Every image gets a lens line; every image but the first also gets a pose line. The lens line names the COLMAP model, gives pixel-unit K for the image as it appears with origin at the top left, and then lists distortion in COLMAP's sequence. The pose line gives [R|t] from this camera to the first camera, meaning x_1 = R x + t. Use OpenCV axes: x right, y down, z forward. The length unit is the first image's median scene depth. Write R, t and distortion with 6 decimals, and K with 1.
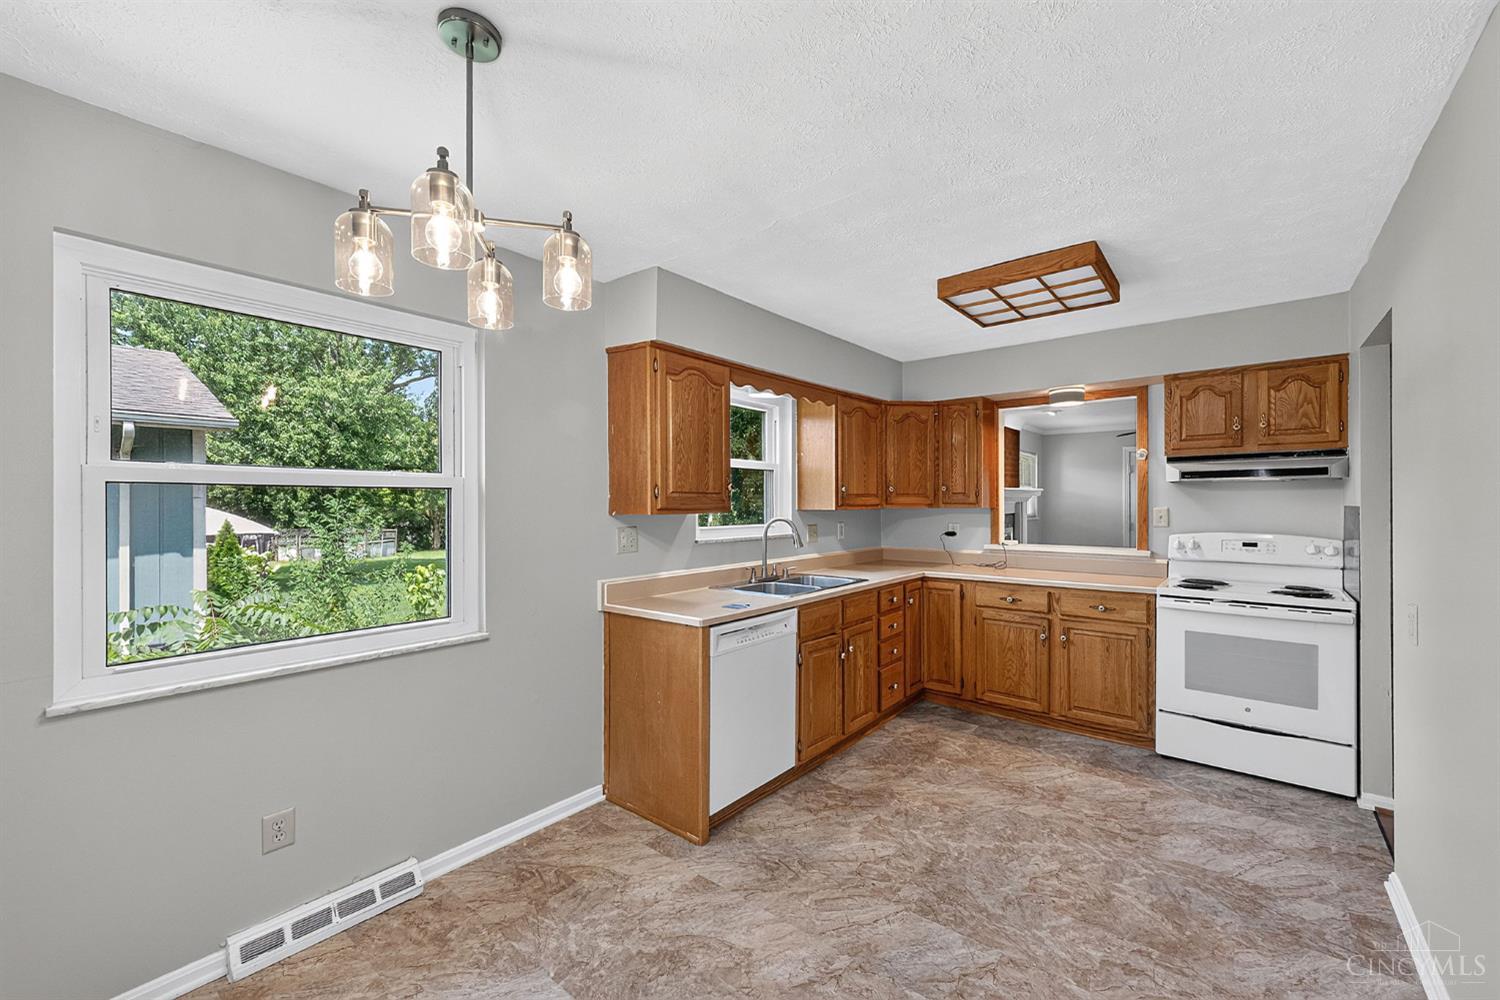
lens RADIAL K [[609.2, 0, 750.0], [0, 609.2, 500.0], [0, 0, 1]] dist [0.000155, -0.000116]
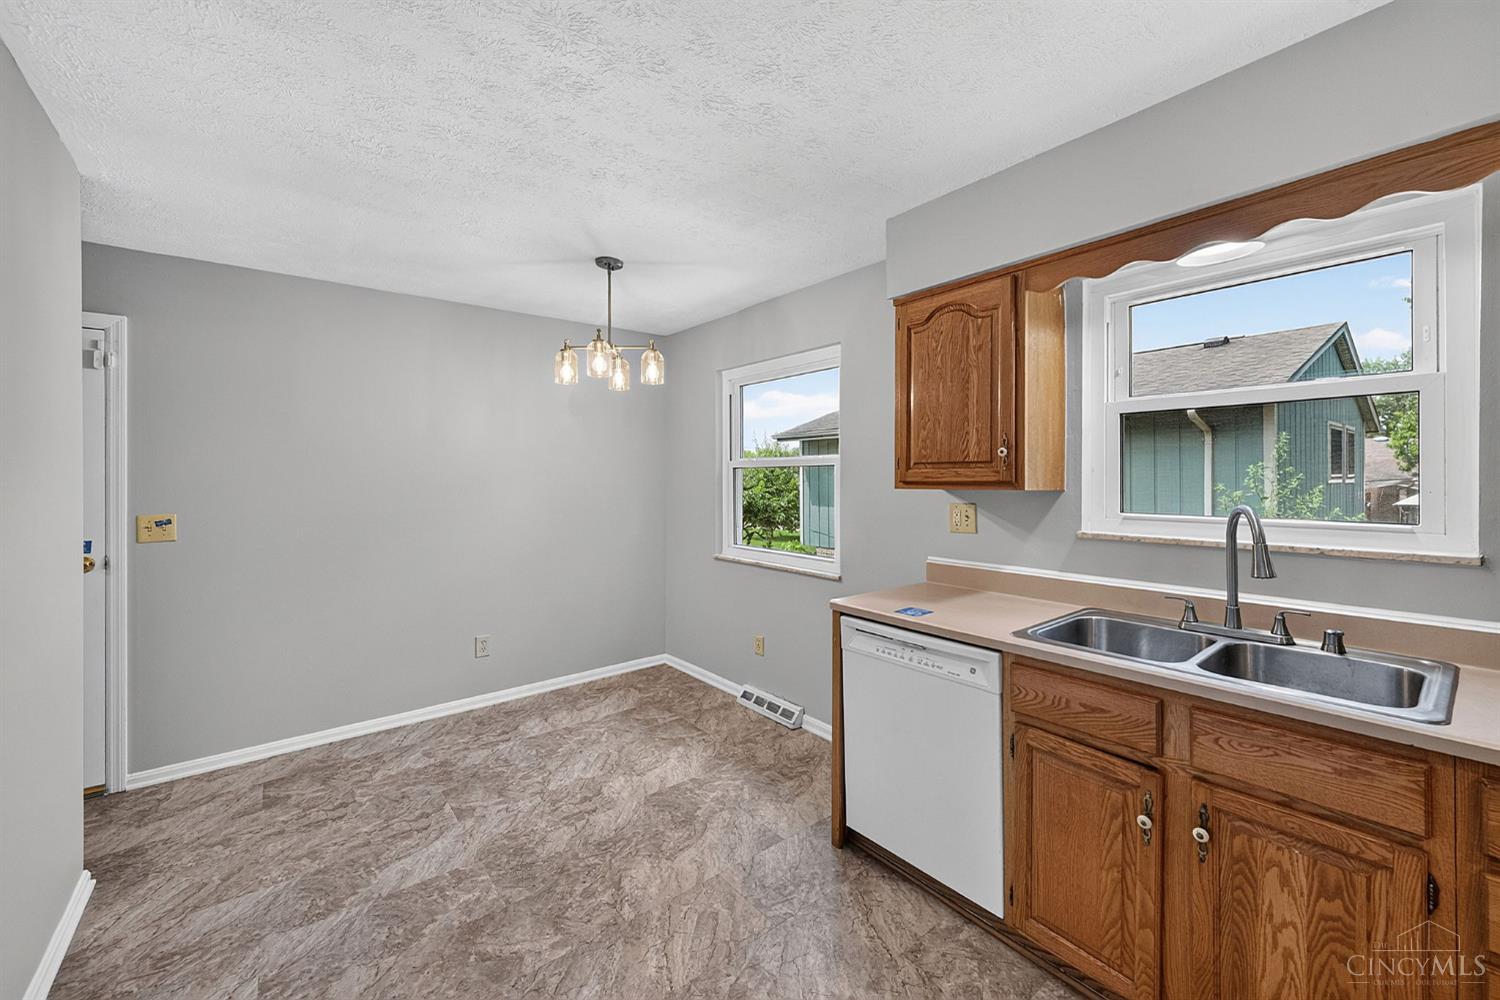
lens RADIAL K [[592.5, 0, 755.0], [0, 592.5, 472.2], [0, 0, 1]] dist [-0.000114, -0.000155]
pose [[-0.201475, 0.000104, -0.979494, 0.982048], [0.010682, 0.999941, -0.002091, -0.001947], [0.979435, -0.010884, -0.201464, 1.261191]]
